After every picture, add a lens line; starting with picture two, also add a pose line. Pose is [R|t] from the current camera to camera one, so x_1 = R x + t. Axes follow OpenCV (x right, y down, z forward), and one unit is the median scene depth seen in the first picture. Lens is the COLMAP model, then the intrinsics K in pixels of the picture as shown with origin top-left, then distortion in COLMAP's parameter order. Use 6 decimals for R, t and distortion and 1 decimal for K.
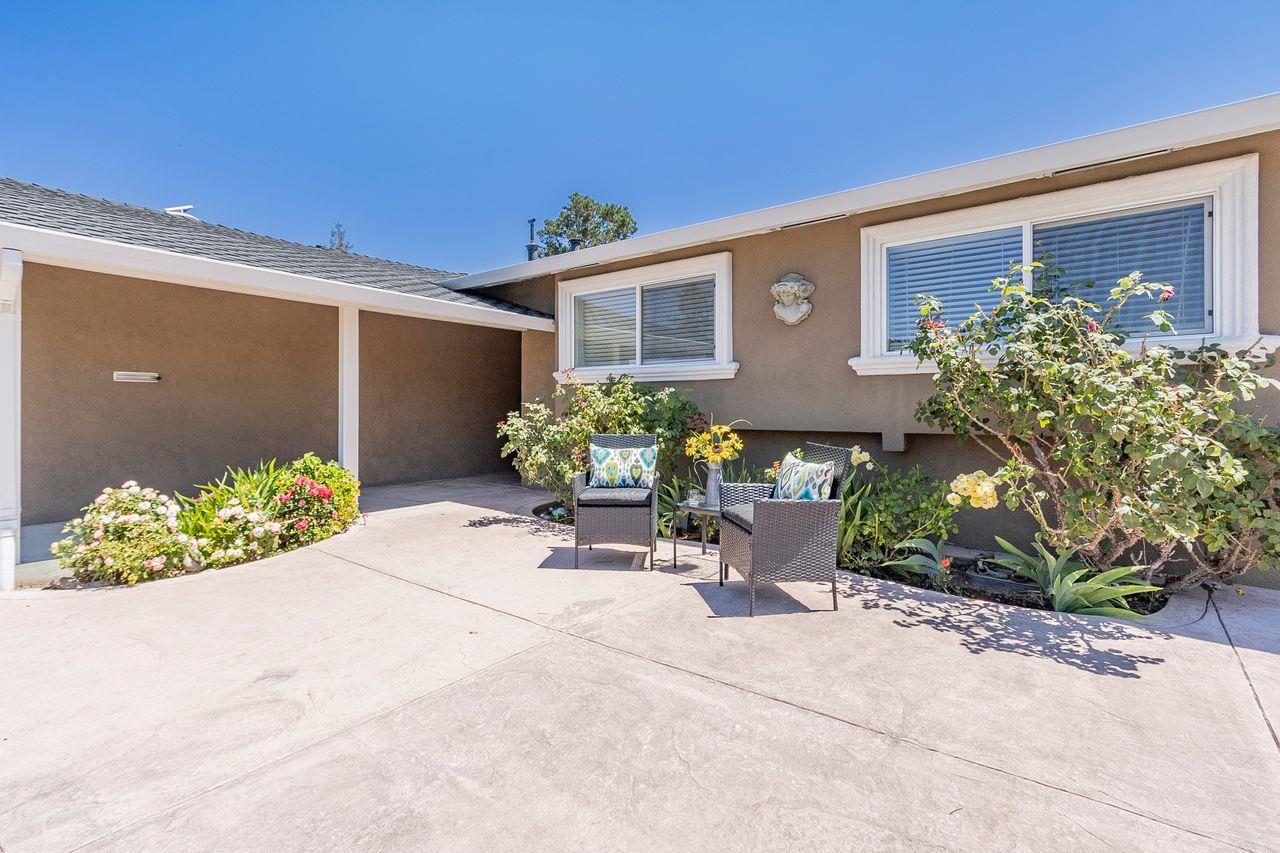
lens RADIAL K [[488.4, 0, 635.5], [0, 488.4, 410.3], [0, 0, 1]] dist [0.000868, 0.000080]
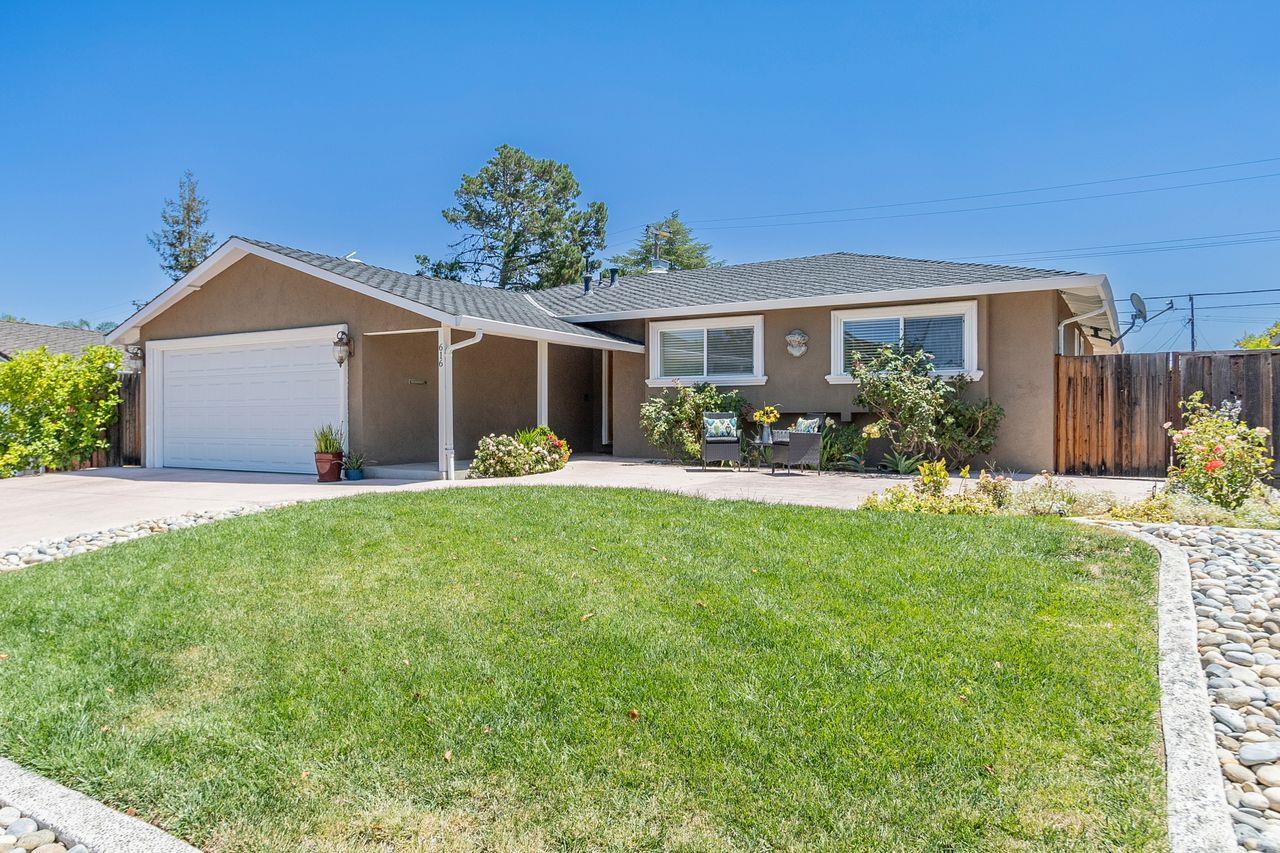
lens RADIAL K [[638.8, 0, 640.0], [0, 638.8, 426.5], [0, 0, 1]] dist [0.023836, 0.000050]
pose [[0.992532, -0.000919, 0.121983, -0.611763], [-0.000498, 0.999933, 0.011589, 0.070066], [-0.121985, -0.011563, 0.992465, -1.454068]]
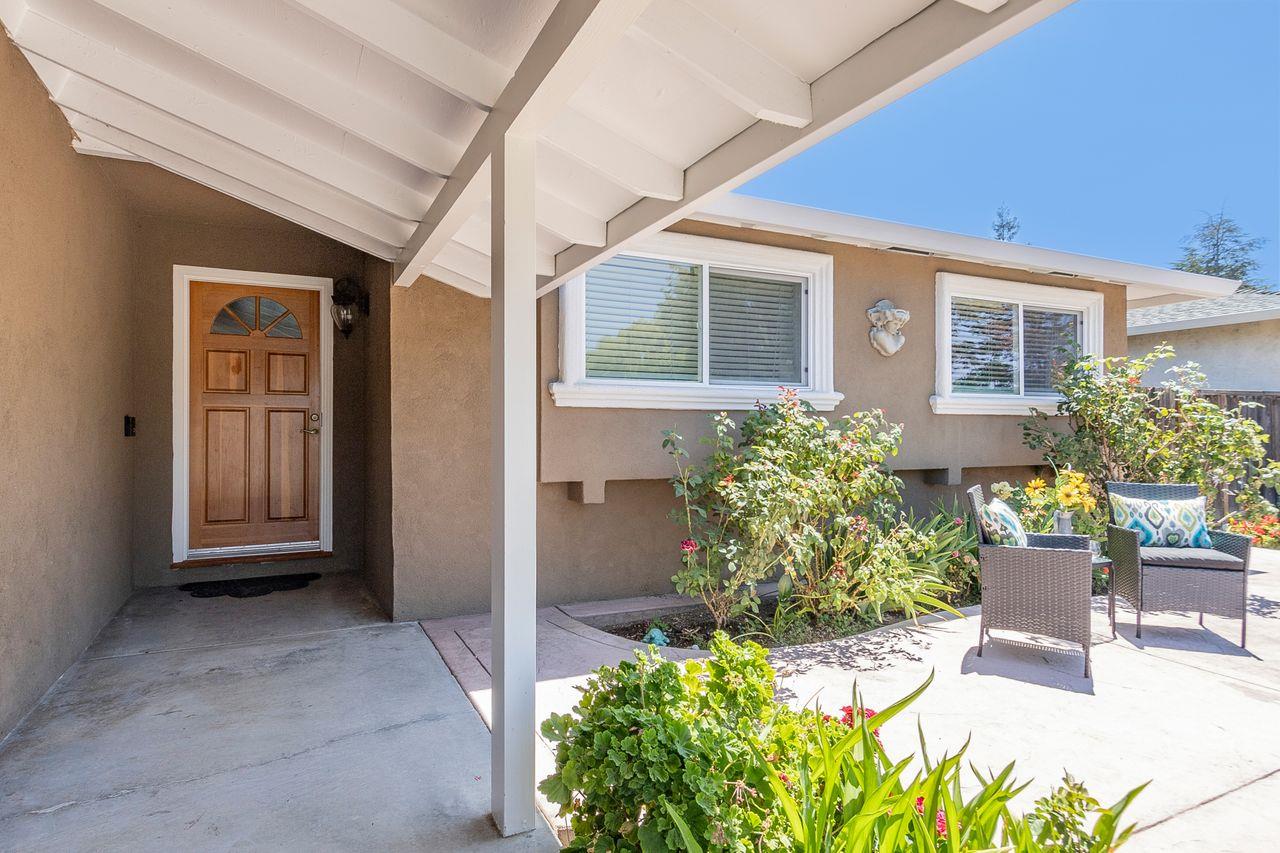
lens RADIAL K [[711.1, 0, 640.0], [0, 711.1, 426.5], [0, 0, 1]] dist [0.000662, 0.000216]
pose [[0.522864, 0.016945, 0.852248, -1.082638], [0.012709, 0.999536, -0.027670, -0.013594], [-0.852322, 0.025299, 0.522406, 0.732376]]
